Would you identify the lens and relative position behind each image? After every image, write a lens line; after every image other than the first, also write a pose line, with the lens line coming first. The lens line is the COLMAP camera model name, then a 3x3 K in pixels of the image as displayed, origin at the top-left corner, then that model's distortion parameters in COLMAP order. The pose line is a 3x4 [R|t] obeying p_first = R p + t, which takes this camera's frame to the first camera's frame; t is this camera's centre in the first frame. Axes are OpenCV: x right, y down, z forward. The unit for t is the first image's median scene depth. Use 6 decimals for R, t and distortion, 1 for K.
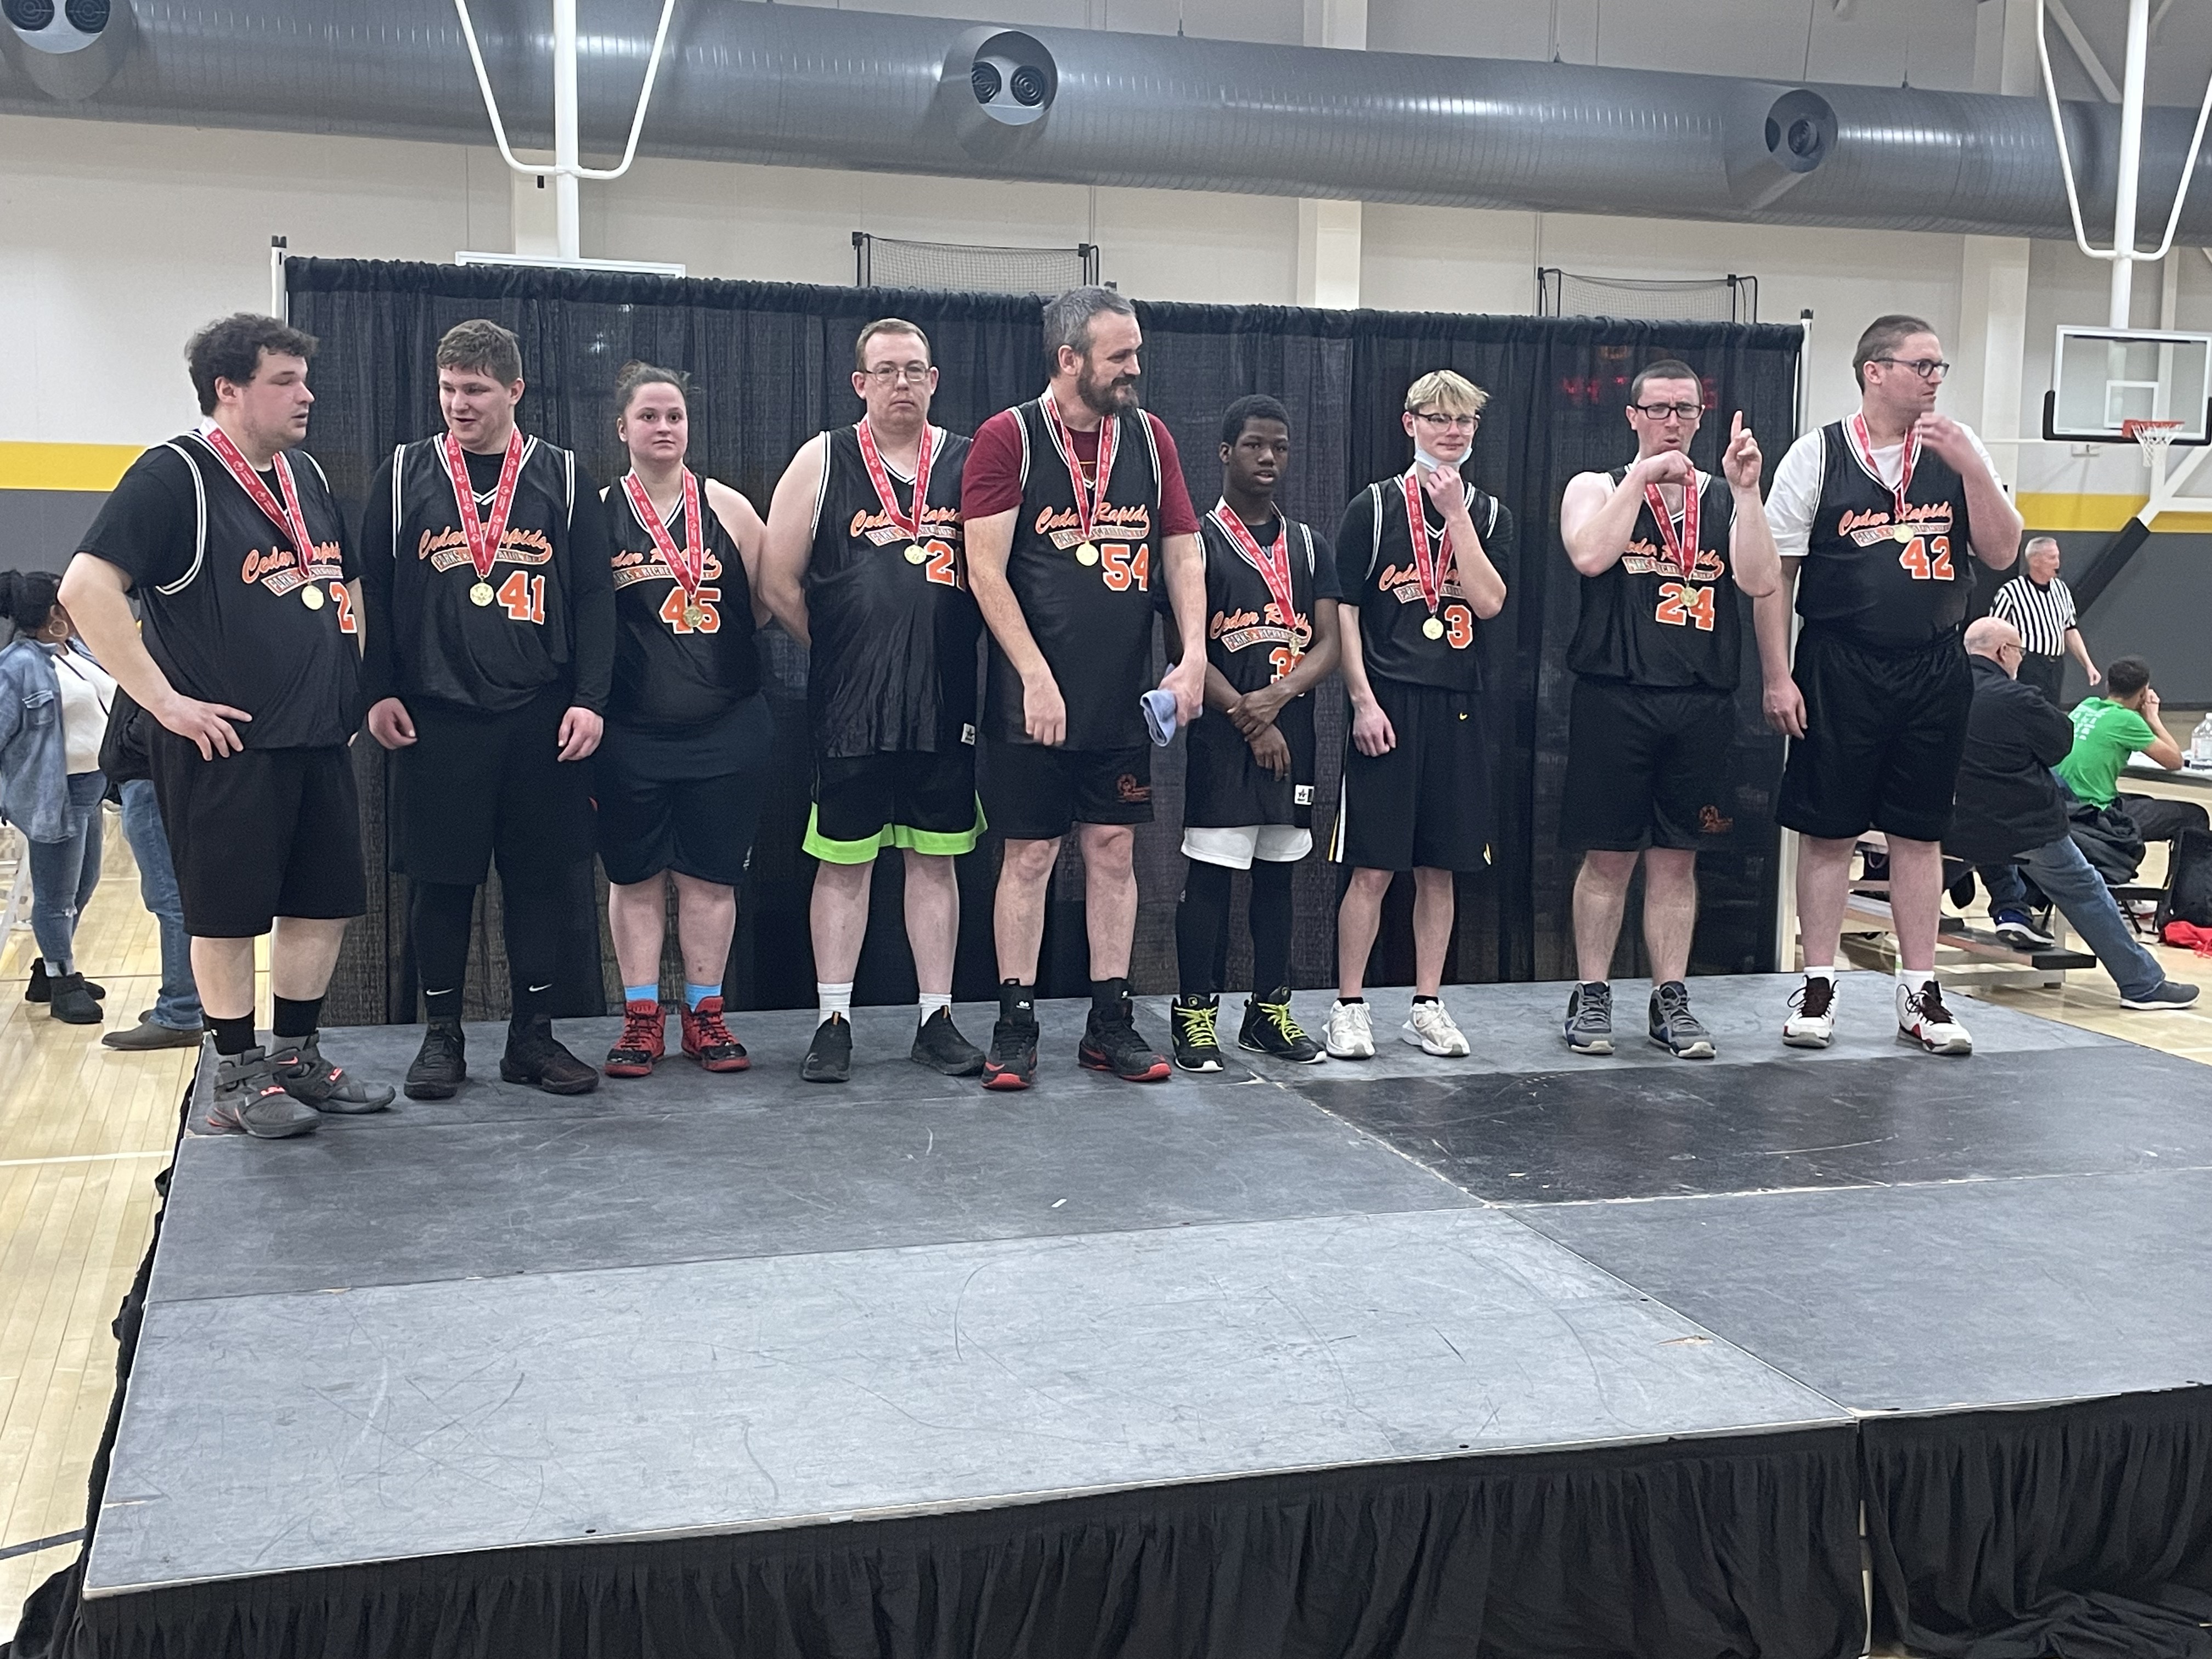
lens RADIAL K [[2700.3, 0, 1150.2], [0, 2700.3, 826.3], [0, 0, 1]] dist [0.112647, -0.173488]
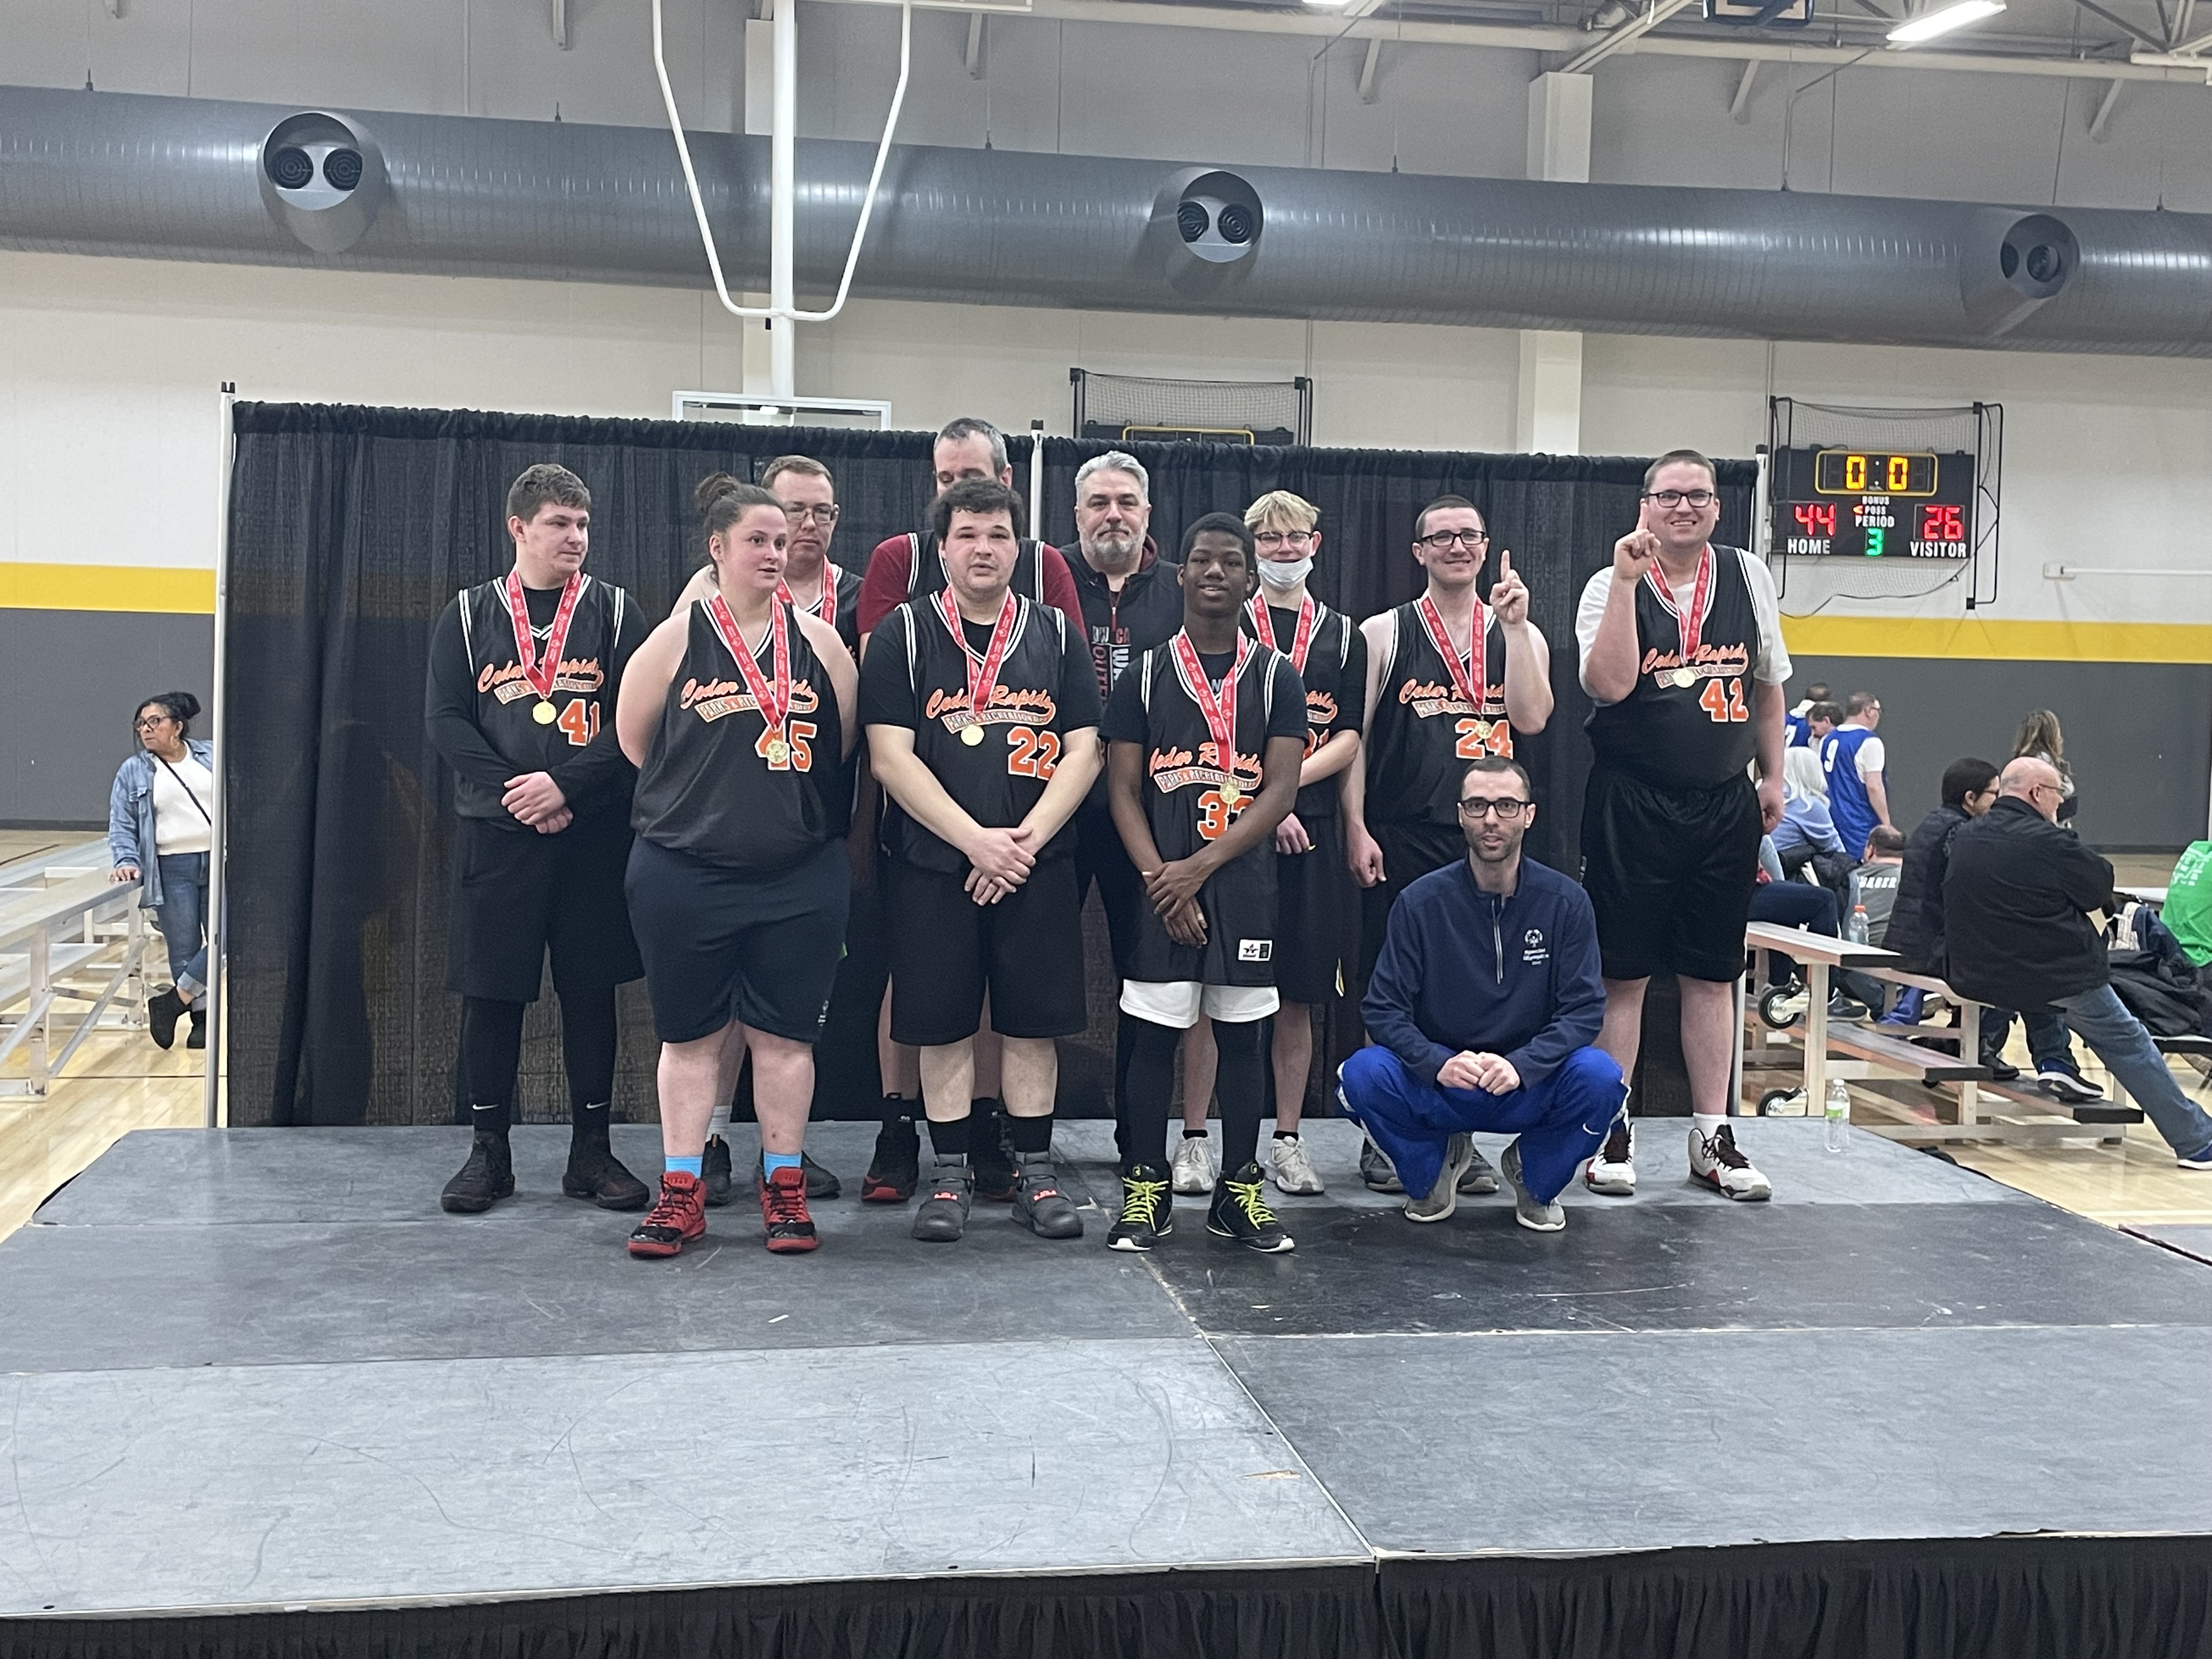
lens RADIAL K [[2709.9, 0, 1138.3], [0, 2709.9, 830.3], [0, 0, 1]] dist [0.126643, -0.240331]
pose [[0.991467, 0.014703, -0.129524, 0.116713], [-0.020589, 0.998810, -0.044222, -0.000860], [0.128720, 0.046512, 0.990590, -0.004362]]
